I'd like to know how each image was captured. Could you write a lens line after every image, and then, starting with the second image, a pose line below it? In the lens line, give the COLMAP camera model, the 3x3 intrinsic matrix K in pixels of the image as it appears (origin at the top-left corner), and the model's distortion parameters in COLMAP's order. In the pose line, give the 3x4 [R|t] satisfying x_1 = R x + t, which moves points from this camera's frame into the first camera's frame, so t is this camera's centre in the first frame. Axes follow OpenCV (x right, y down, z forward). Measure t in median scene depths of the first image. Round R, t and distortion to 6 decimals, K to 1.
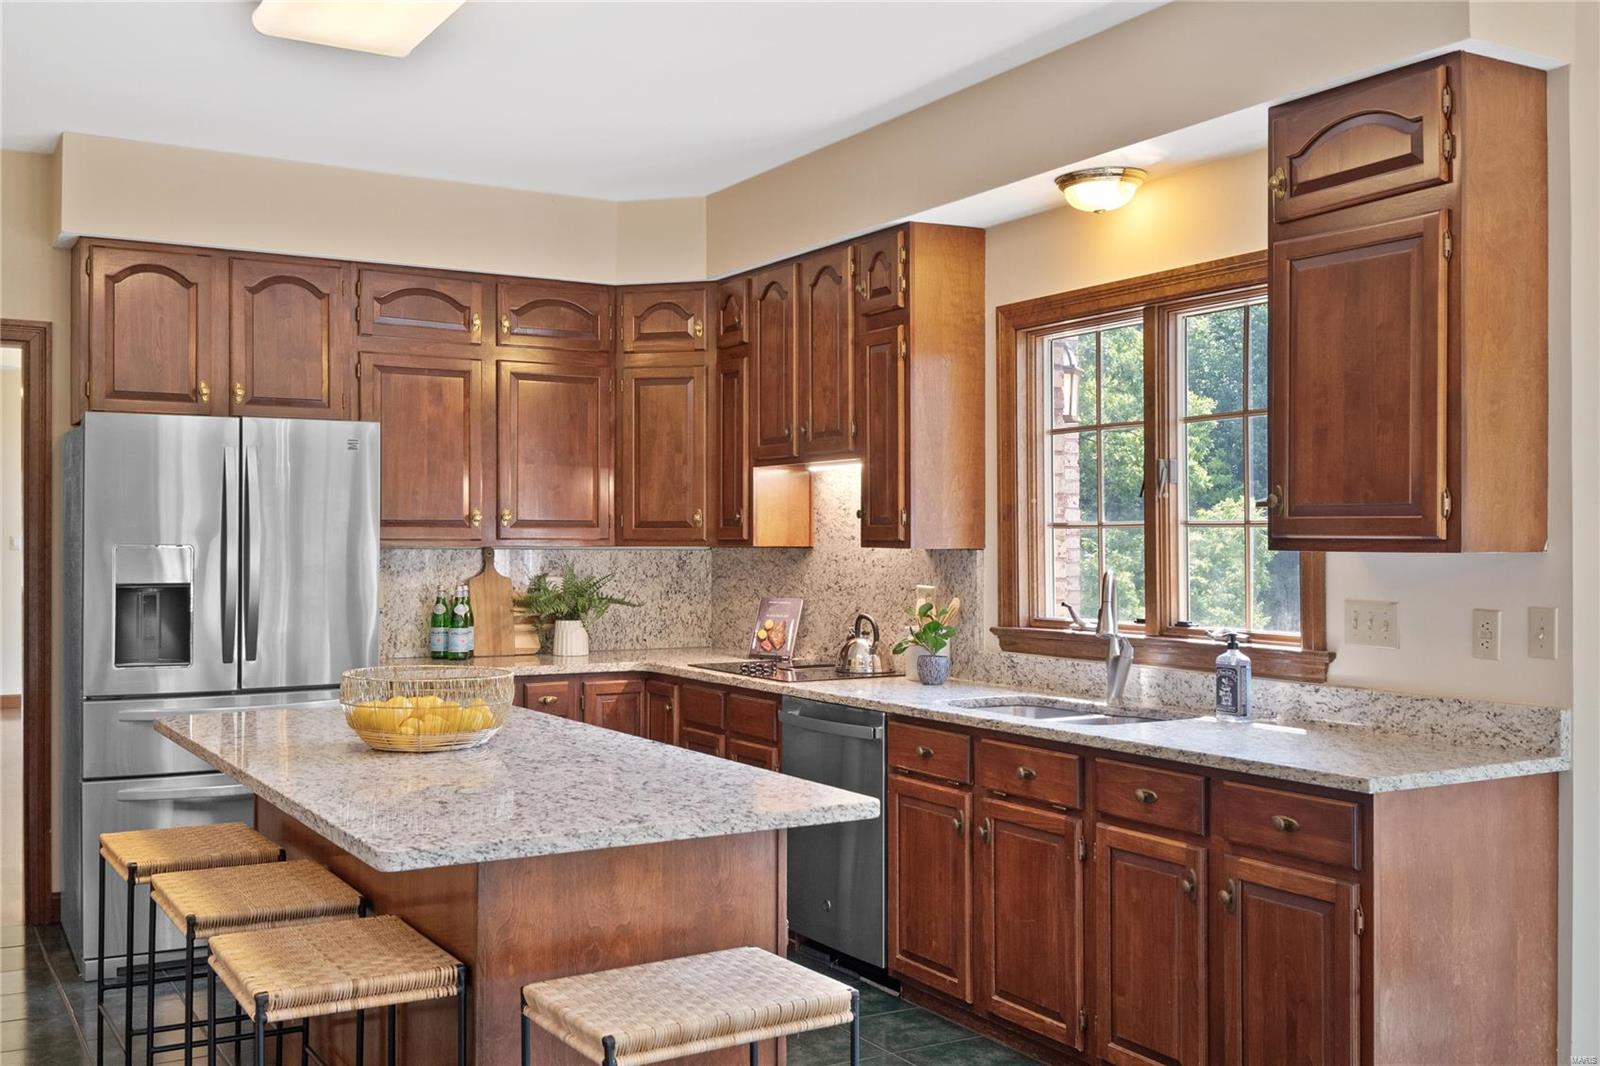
lens RADIAL K [[1572.9, 0, 802.3], [0, 1572.9, 534.9], [0, 0, 1]] dist [0.003675, 0.000000]
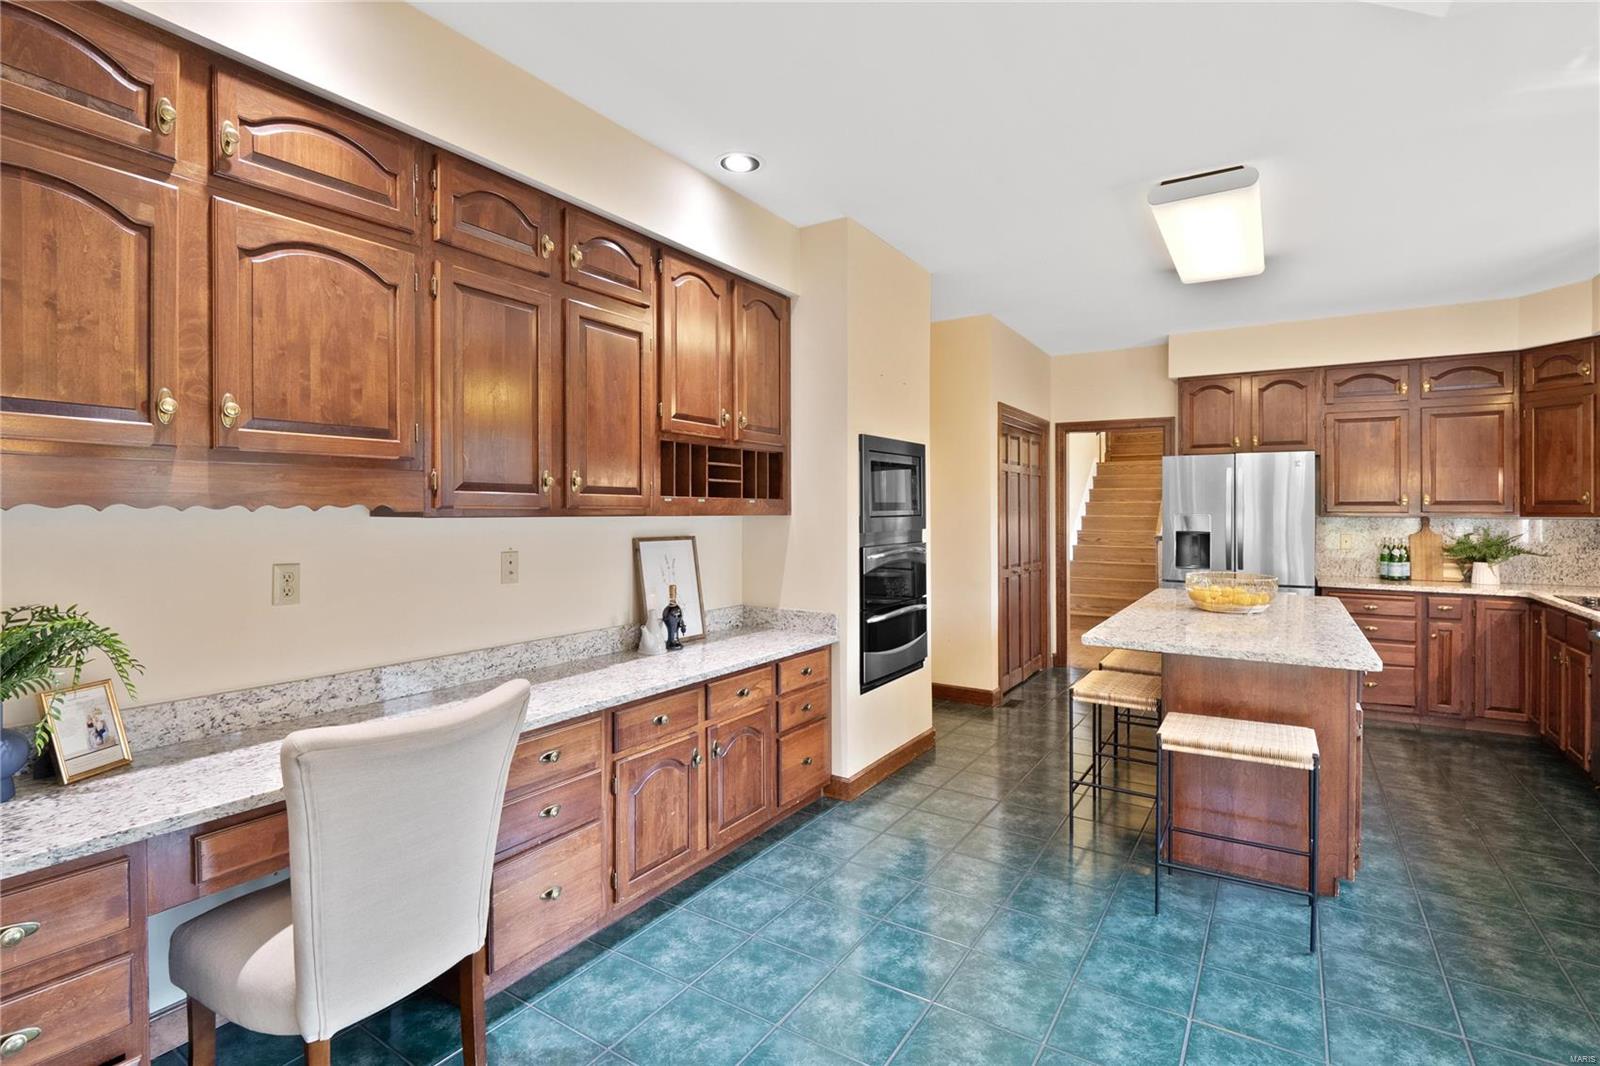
lens RADIAL K [[757.4, 0, 792.2], [0, 757.4, 521.6], [0, 0, 1]] dist [-0.004330, -0.001107]
pose [[0.421769, 0.012674, -0.906615, 0.257095], [0.001137, 0.999894, 0.014507, 0.000269], [0.906703, -0.007149, 0.421710, 0.029228]]
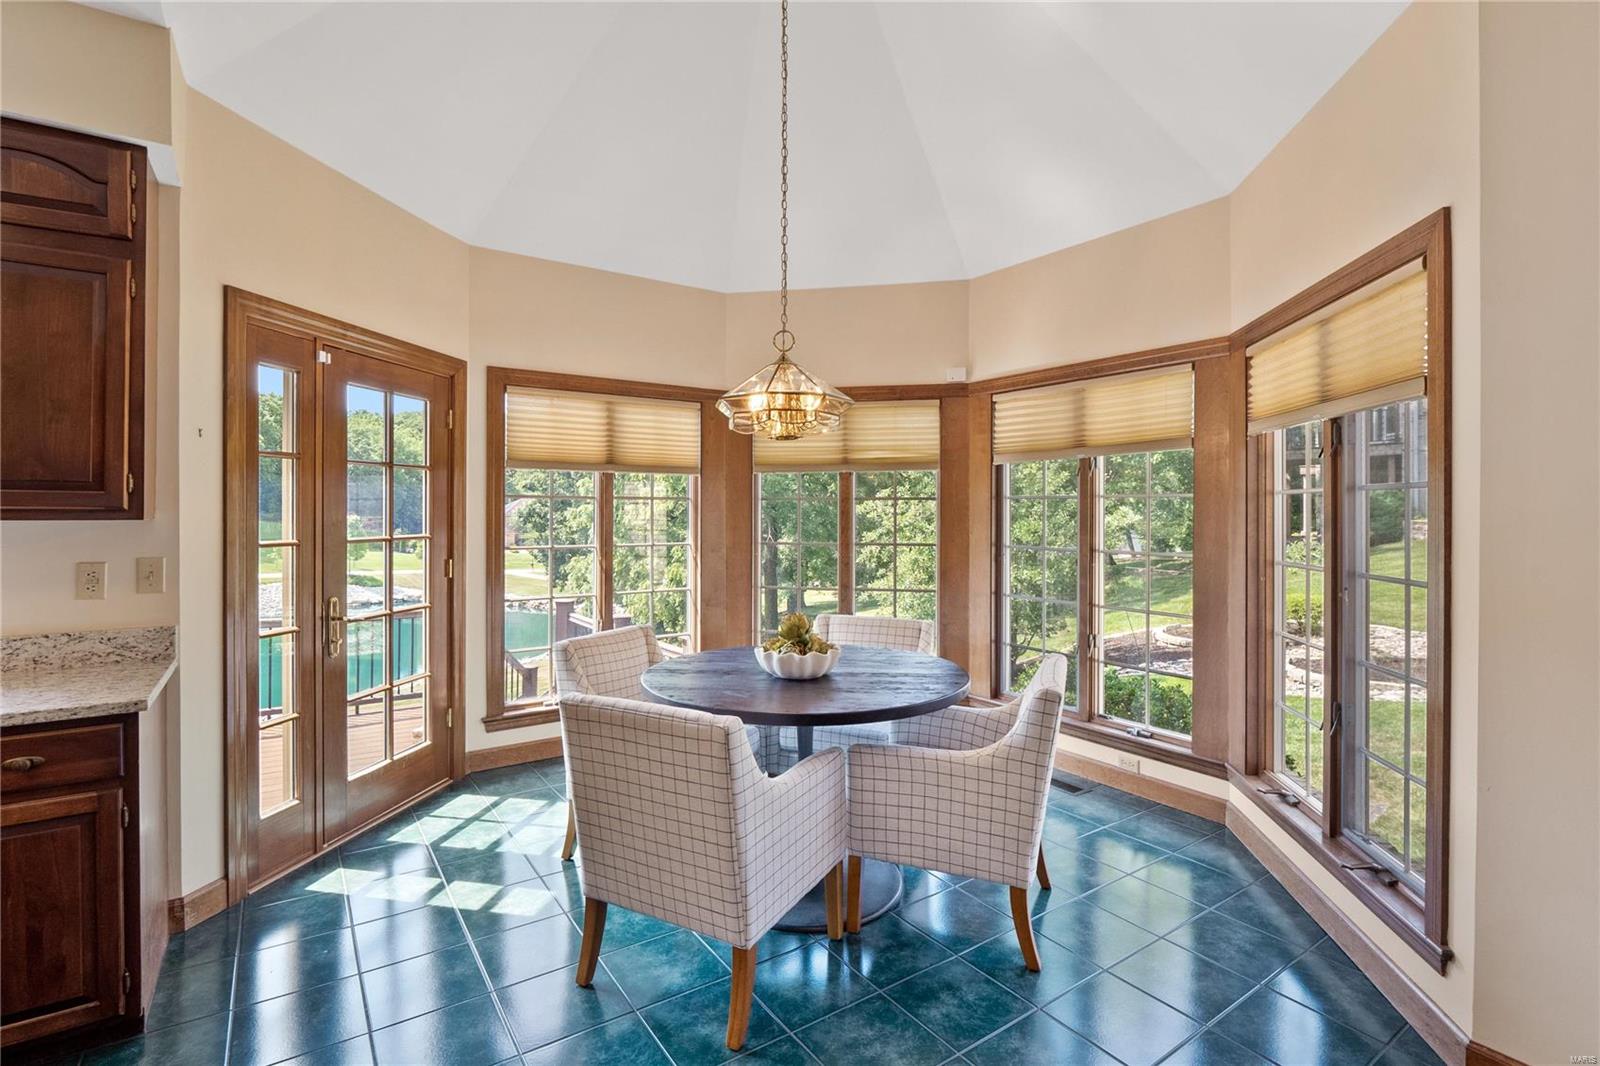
lens RADIAL K [[757.4, 0, 820.0], [0, 757.4, 504.0], [0, 0, 1]] dist [-0.004330, -0.001107]
pose [[-0.061562, 0.006750, 0.998080, -0.403551], [-0.005474, 0.999960, -0.007100, -0.000519], [-0.998088, -0.005901, -0.061523, 0.716988]]
